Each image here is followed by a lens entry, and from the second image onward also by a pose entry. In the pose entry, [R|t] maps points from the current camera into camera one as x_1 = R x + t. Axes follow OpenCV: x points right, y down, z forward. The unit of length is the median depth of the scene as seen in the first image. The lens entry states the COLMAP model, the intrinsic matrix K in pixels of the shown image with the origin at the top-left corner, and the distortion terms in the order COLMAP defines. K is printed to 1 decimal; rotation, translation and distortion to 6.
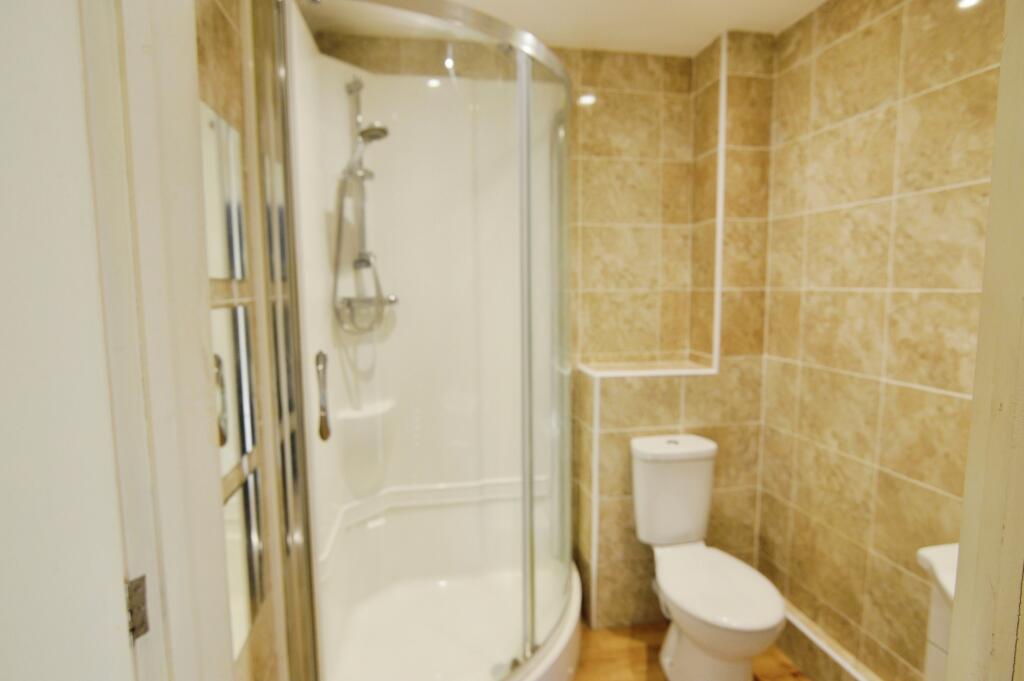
lens RADIAL K [[543.3, 0, 506.2], [0, 543.3, 340.2], [0, 0, 1]] dist [-0.001960, -0.001015]
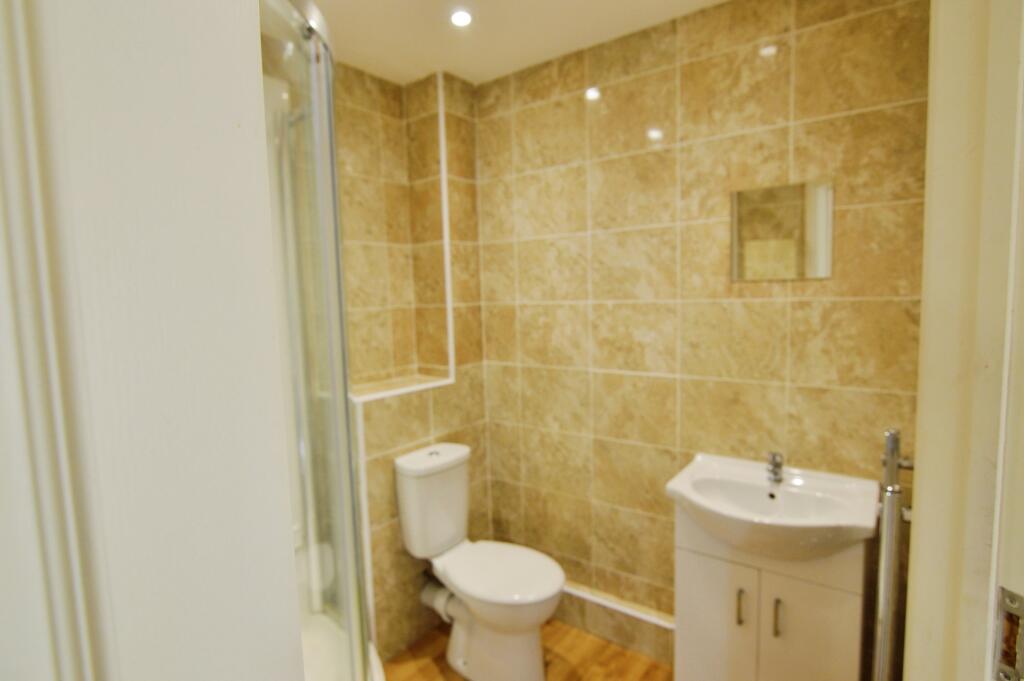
lens RADIAL K [[543.3, 0, 506.2], [0, 543.3, 340.2], [0, 0, 1]] dist [-0.001960, -0.001015]
pose [[0.732523, -0.076575, 0.676421, -0.290450], [0.094027, 0.995510, 0.010872, -0.027425], [-0.674217, 0.055638, 0.736435, 0.134662]]
